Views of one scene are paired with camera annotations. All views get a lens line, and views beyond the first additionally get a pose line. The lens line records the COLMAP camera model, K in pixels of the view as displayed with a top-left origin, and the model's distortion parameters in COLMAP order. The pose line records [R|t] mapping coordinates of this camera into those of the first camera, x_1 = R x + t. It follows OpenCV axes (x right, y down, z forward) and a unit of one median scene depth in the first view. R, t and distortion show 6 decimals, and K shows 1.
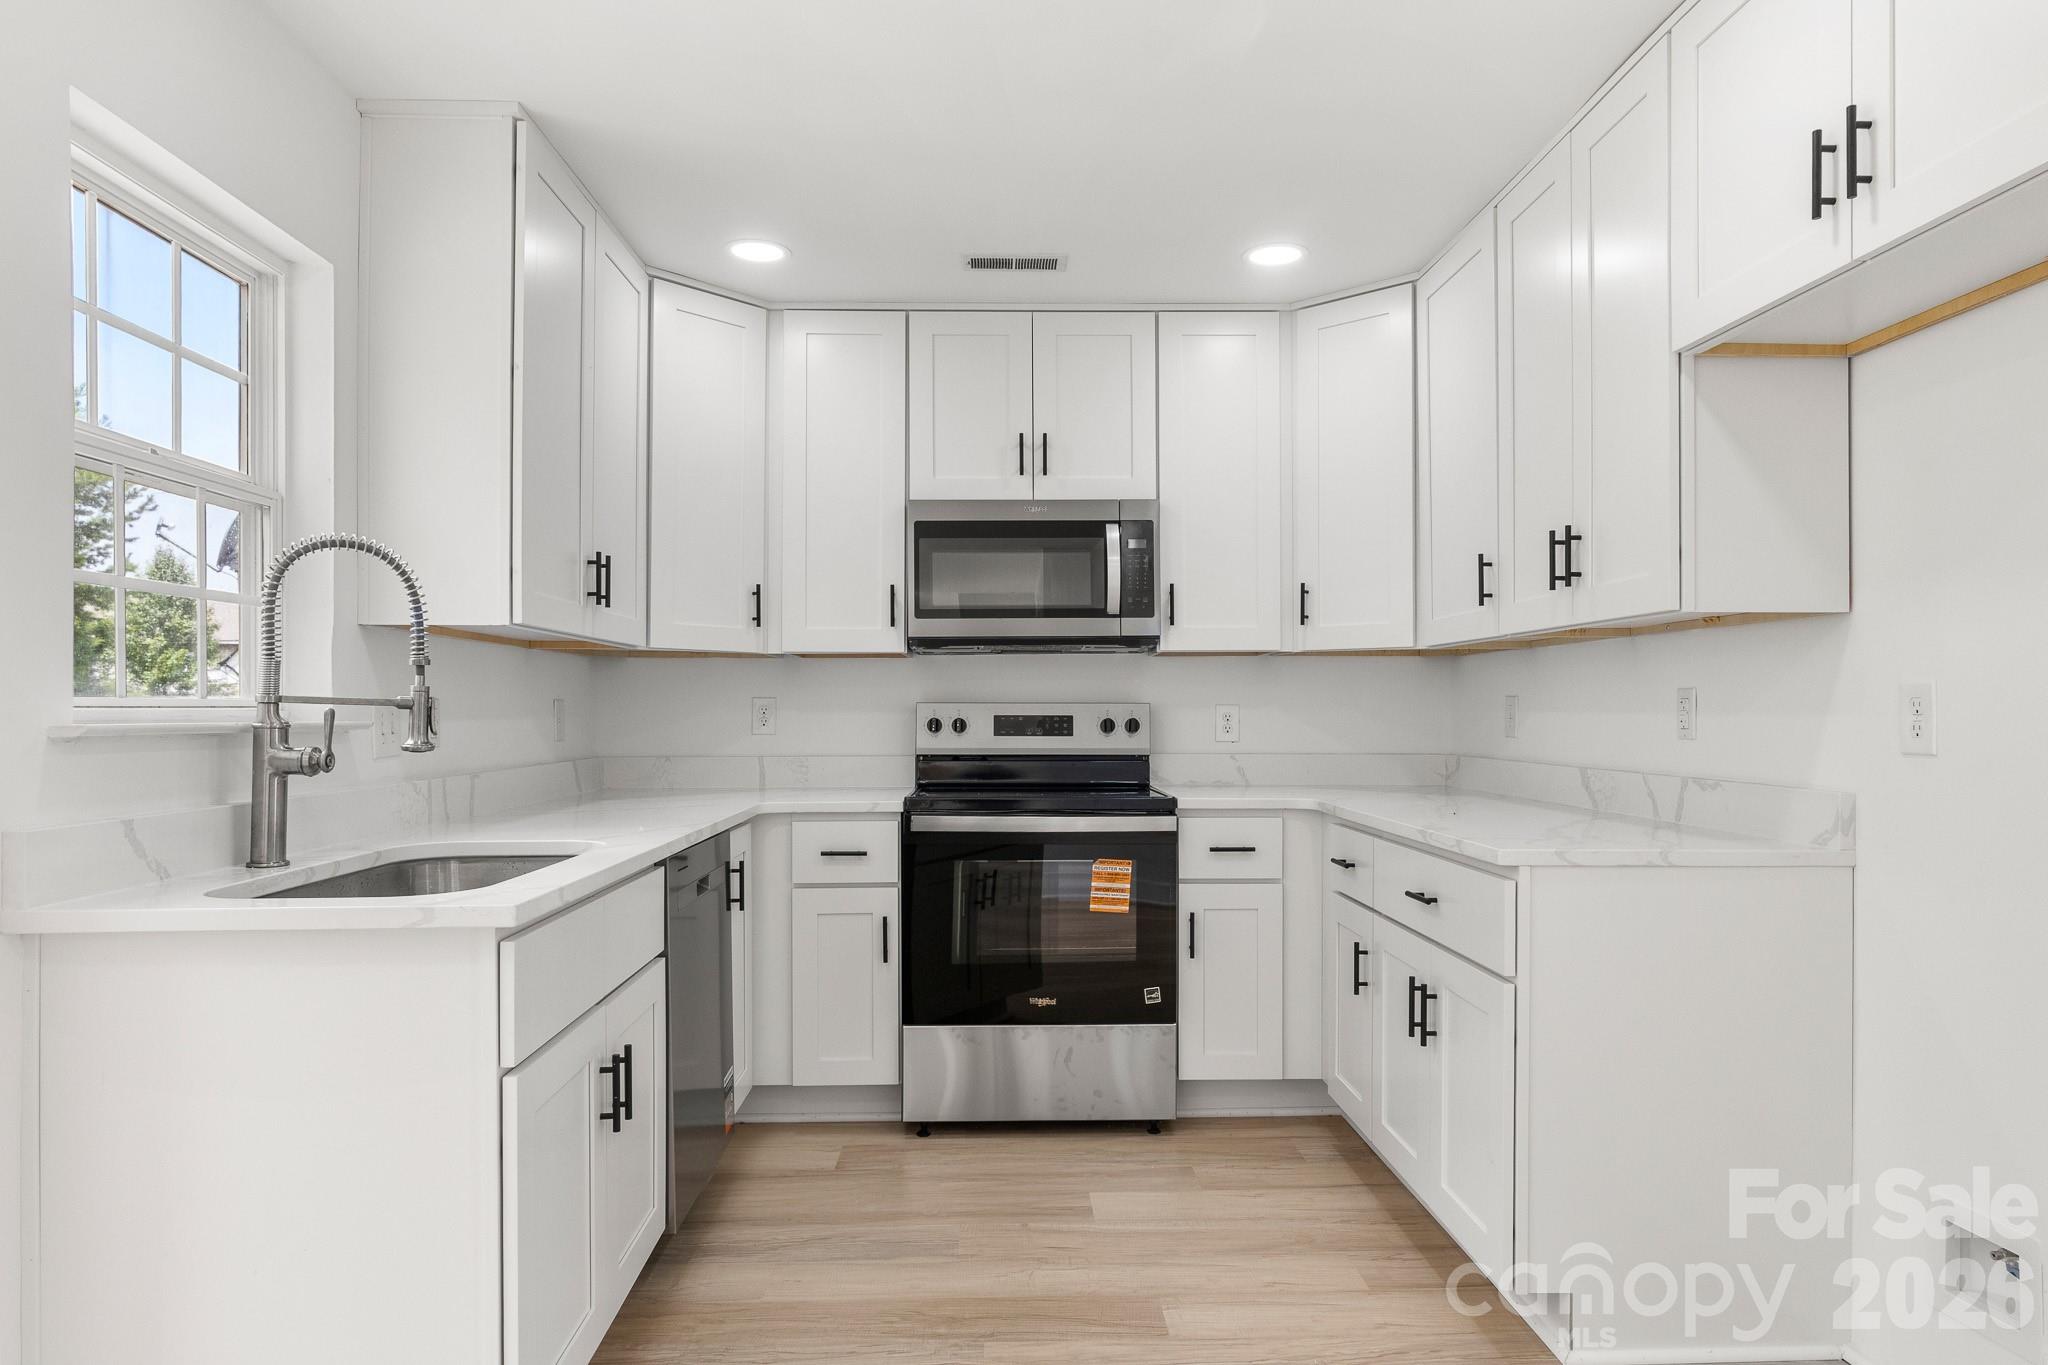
lens RADIAL K [[1234.5, 0, 1038.4], [0, 1234.5, 699.6], [0, 0, 1]] dist [0.001412, 0.001937]
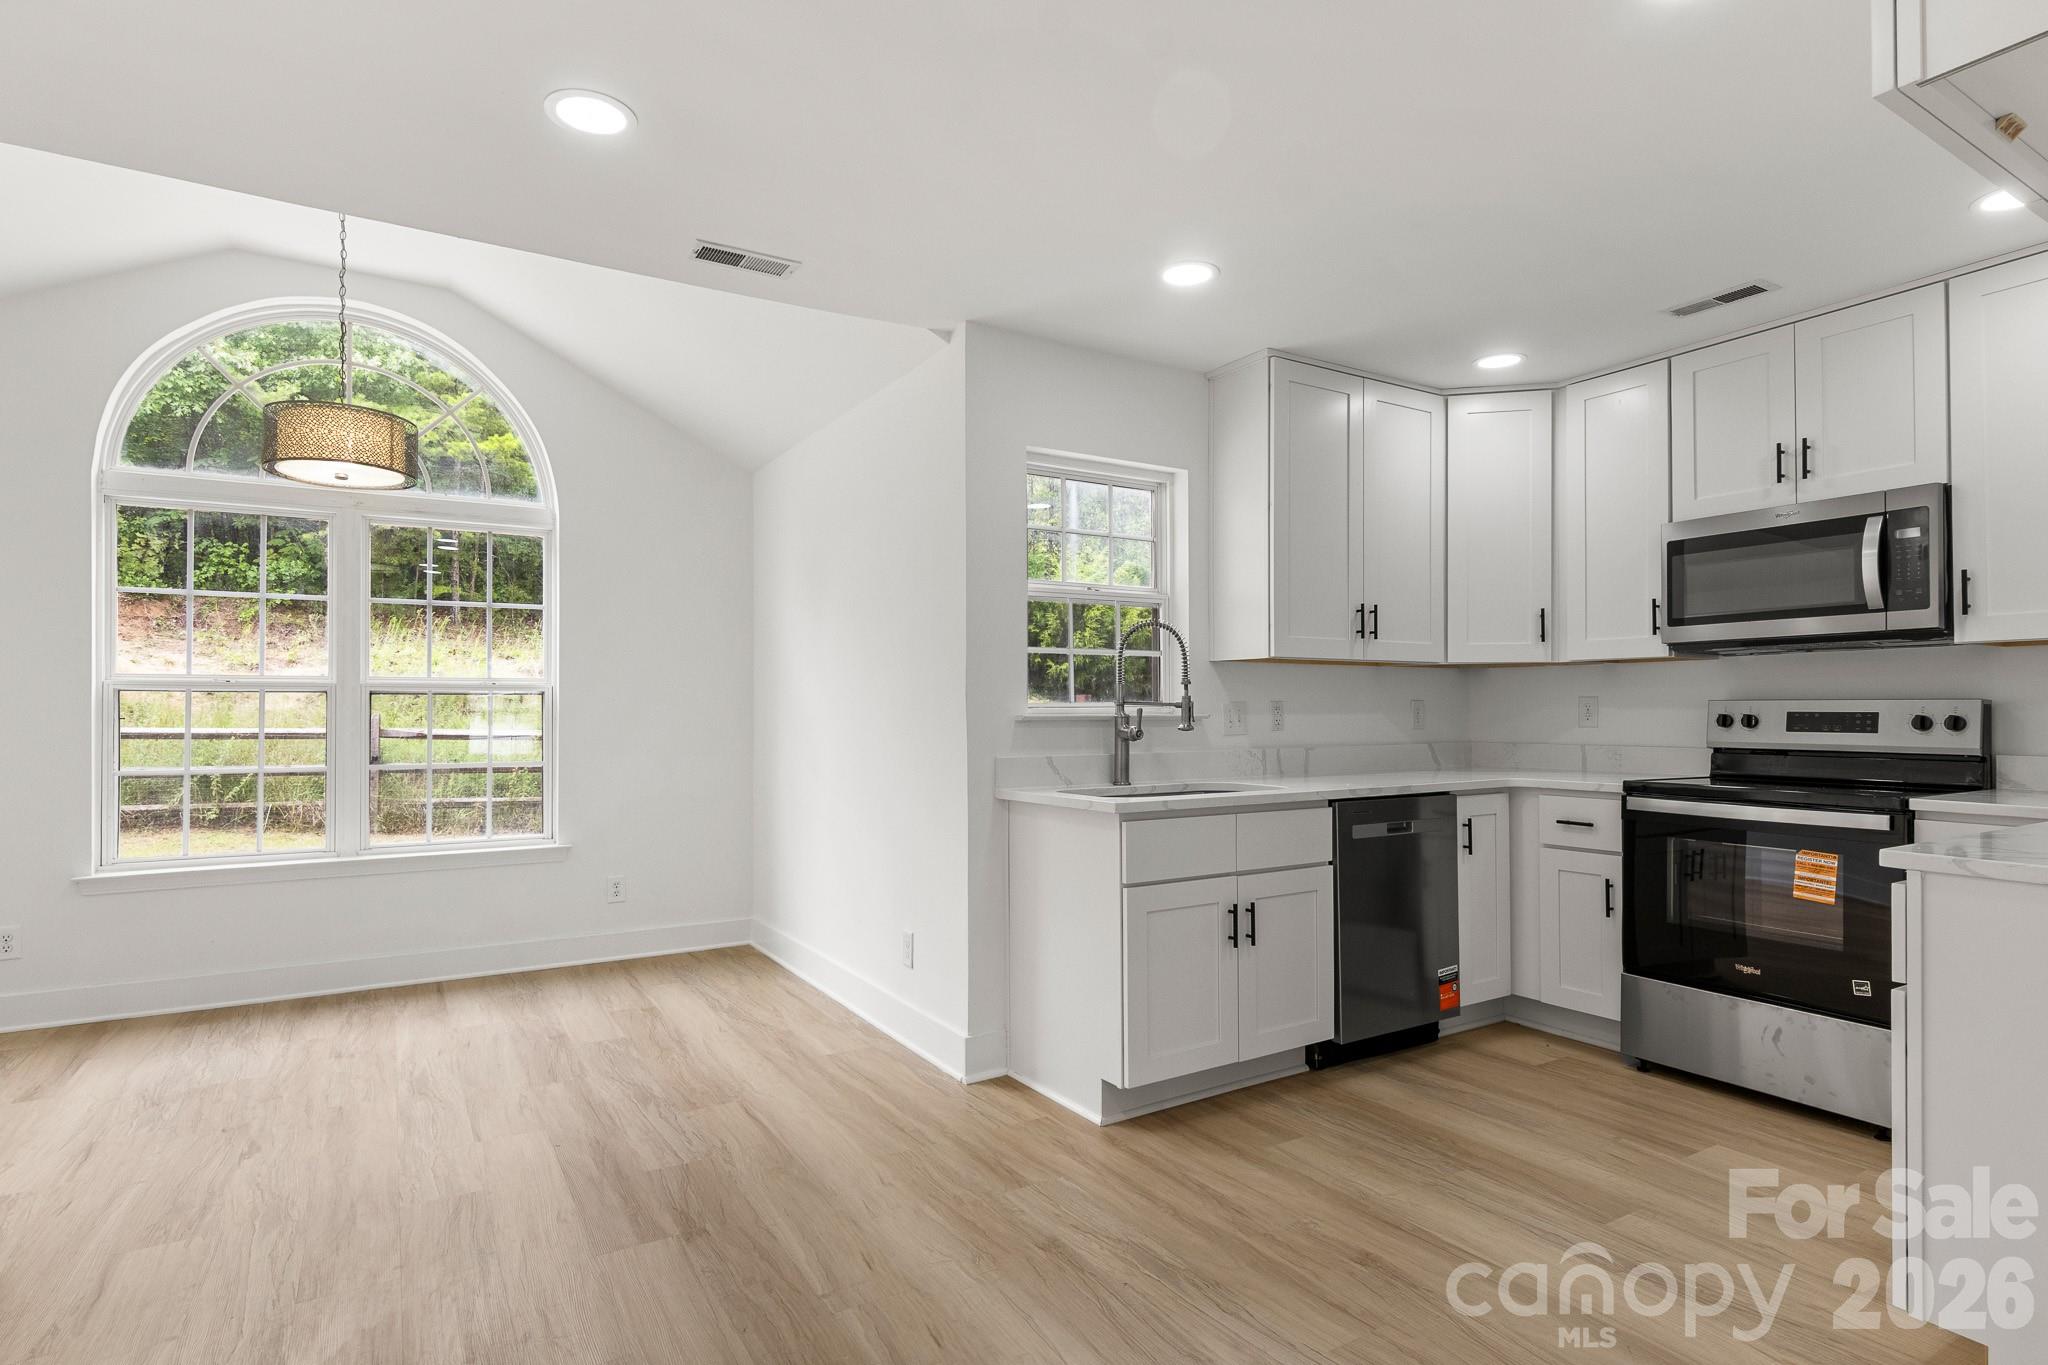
lens RADIAL K [[1083.8, 0, 1031.4], [0, 1083.8, 693.4], [0, 0, 1]] dist [-0.004281, 0.013217]
pose [[0.488993, -0.013068, -0.872190, 0.524637], [0.010755, 0.999902, -0.008952, -0.001636], [0.872222, -0.005003, 0.489085, -0.006360]]
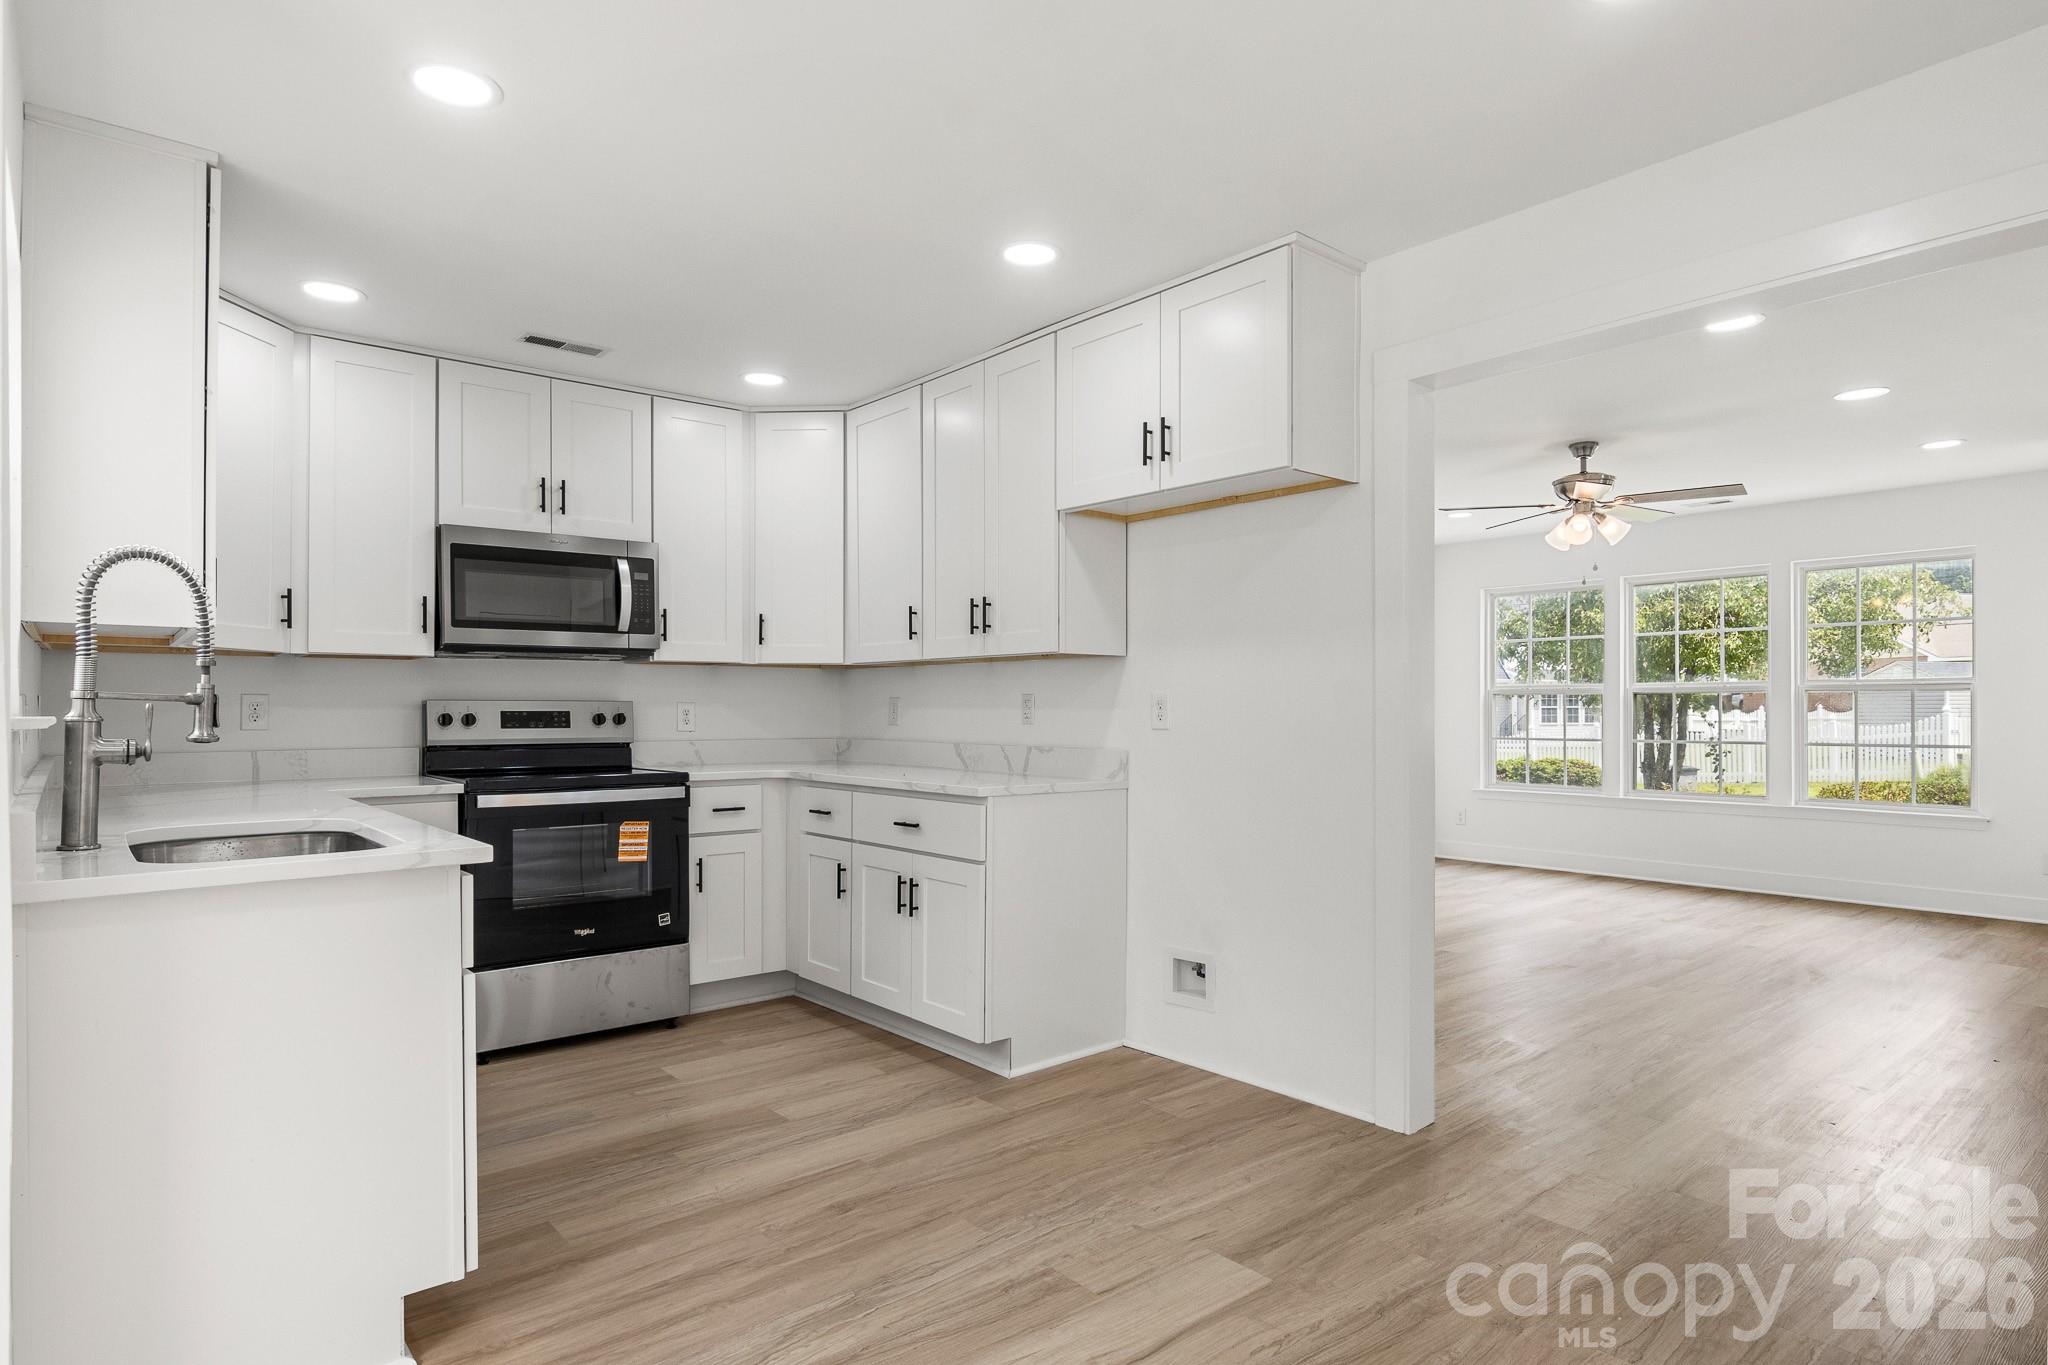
lens RADIAL K [[1138.7, 0, 1028.2], [0, 1138.7, 697.1], [0, 0, 1]] dist [0.023429, 0.000313]
pose [[0.784952, 0.006428, 0.619524, -0.367493], [-0.006152, 0.999978, -0.002581, -0.000883], [-0.619526, -0.001785, 0.784974, -0.191591]]
